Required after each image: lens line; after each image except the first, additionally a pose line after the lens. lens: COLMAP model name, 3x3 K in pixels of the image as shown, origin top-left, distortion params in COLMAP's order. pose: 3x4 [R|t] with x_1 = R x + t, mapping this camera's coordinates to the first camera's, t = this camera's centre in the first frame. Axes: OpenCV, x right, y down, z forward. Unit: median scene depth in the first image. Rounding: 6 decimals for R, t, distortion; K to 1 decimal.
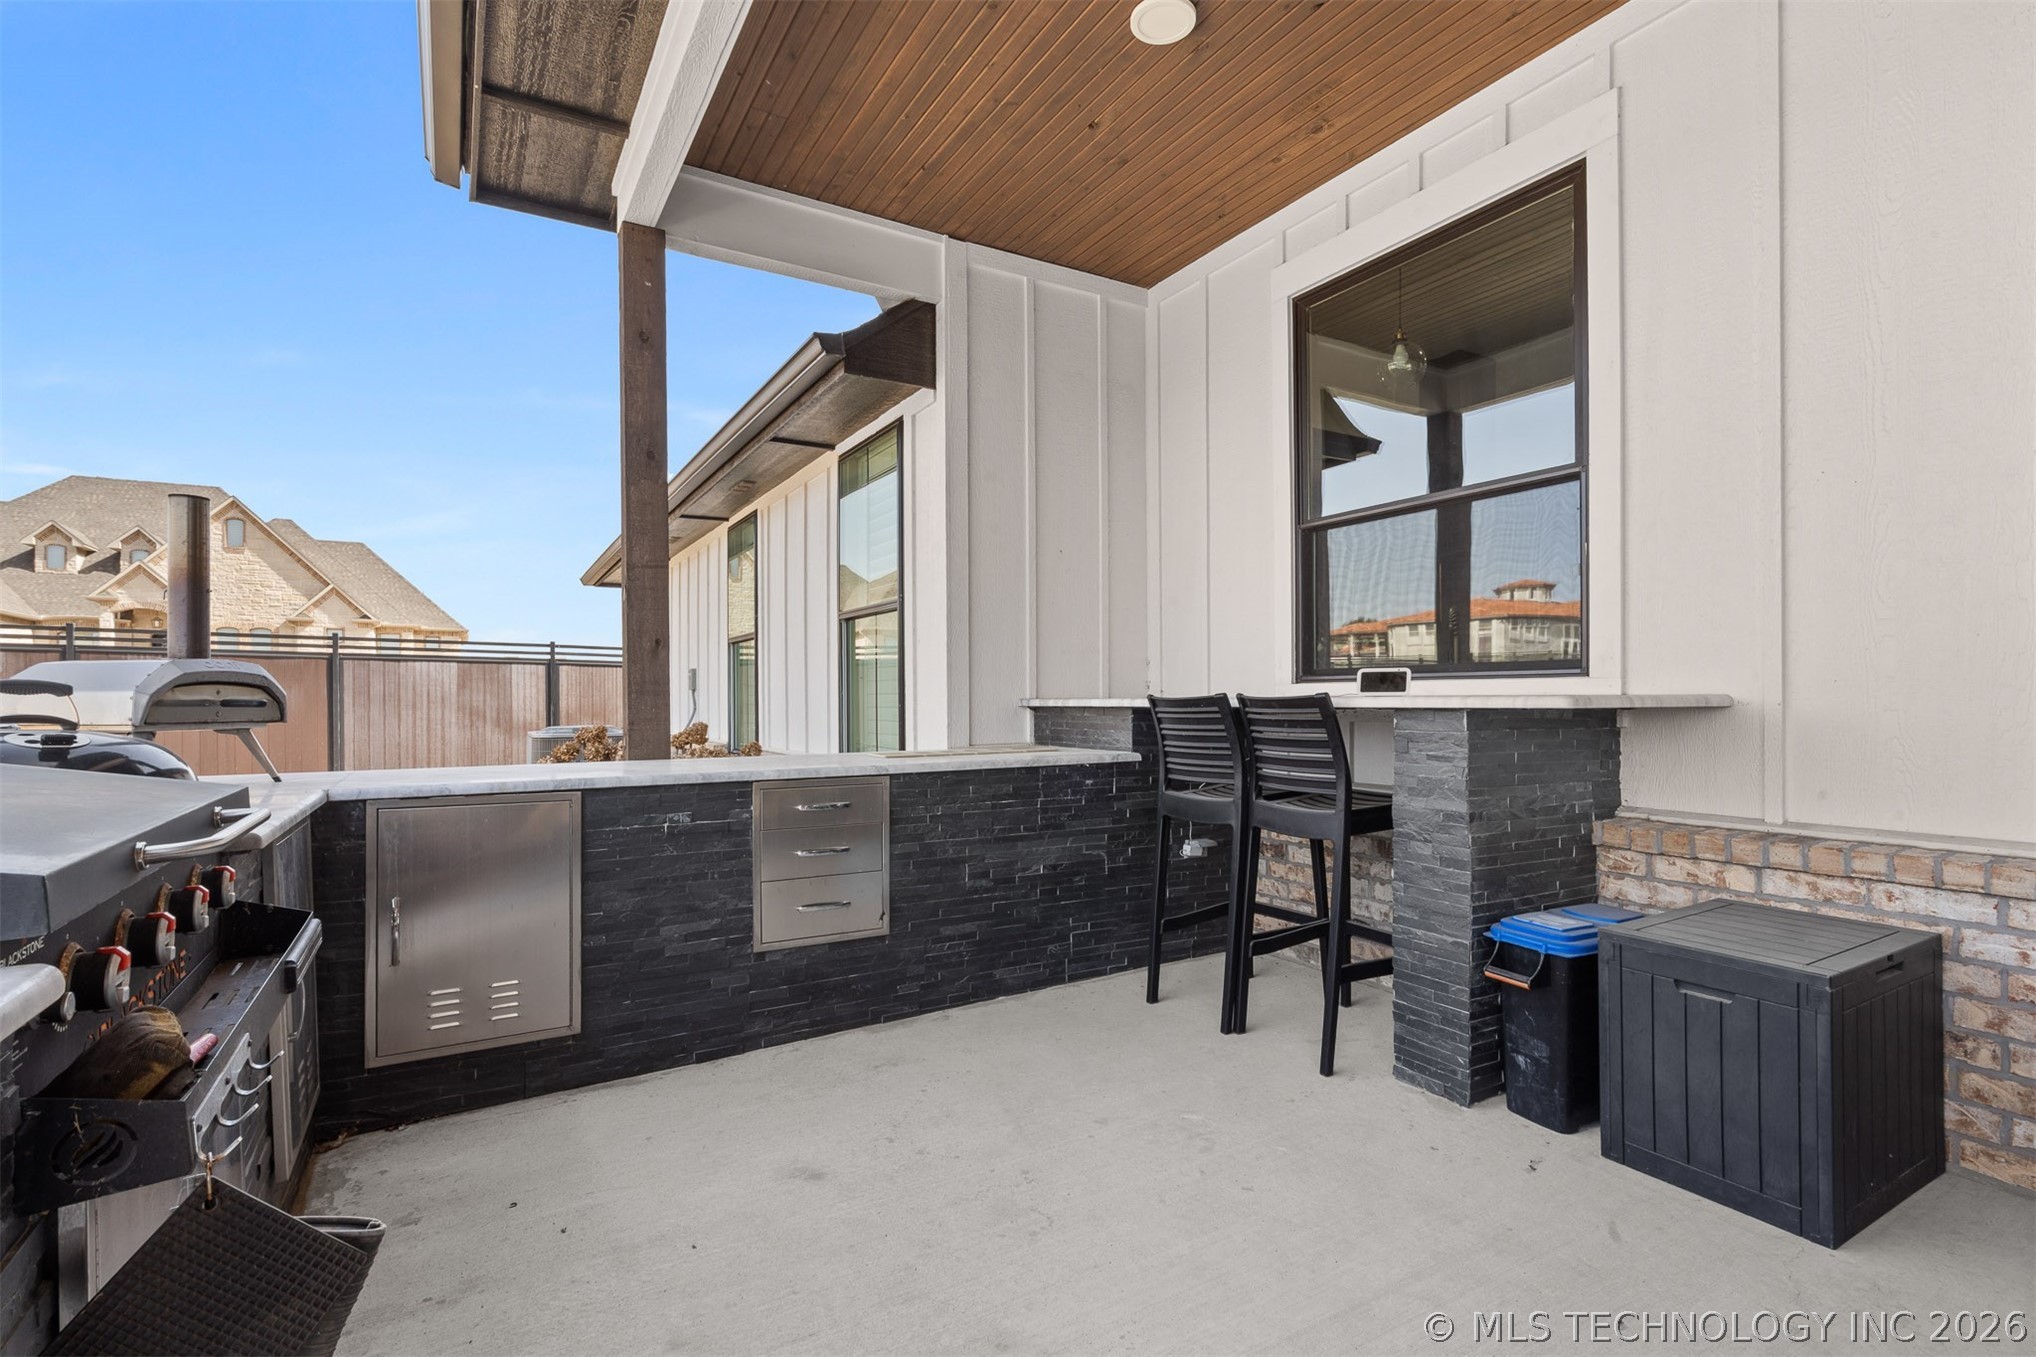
lens RADIAL K [[961.6, 0, 1006.5], [0, 961.6, 697.2], [0, 0, 1]] dist [0.000530, 0.000390]
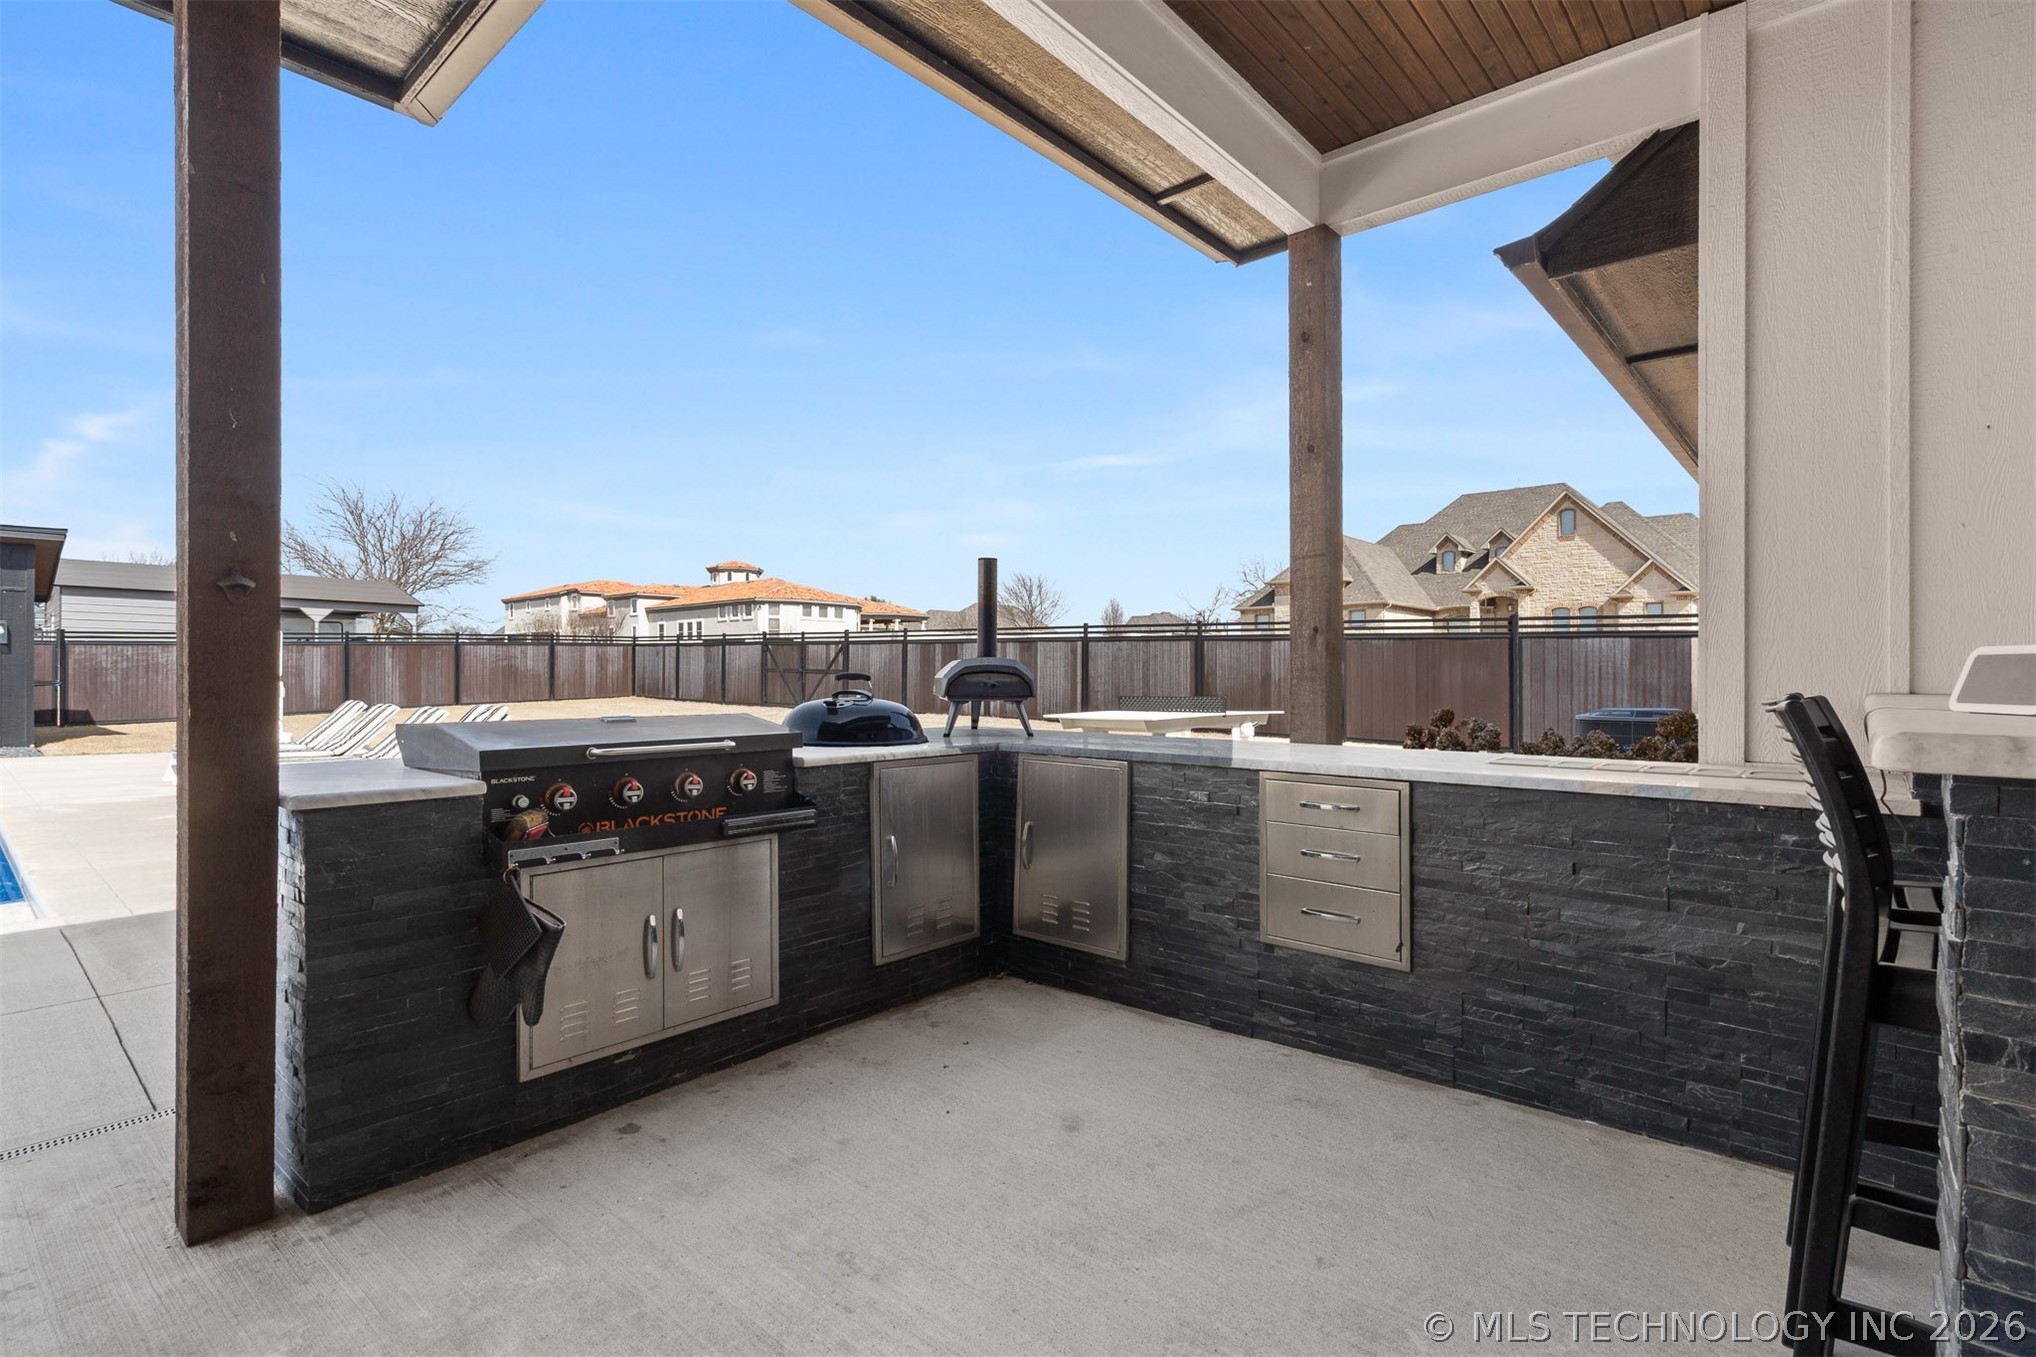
lens RADIAL K [[961.6, 0, 1002.6], [0, 961.6, 665.0], [0, 0, 1]] dist [0.000530, 0.000390]
pose [[0.306139, -0.001953, -0.951985, 0.160905], [-0.002247, 0.999994, -0.002774, -0.004891], [0.951984, 0.002988, 0.306133, 0.115795]]
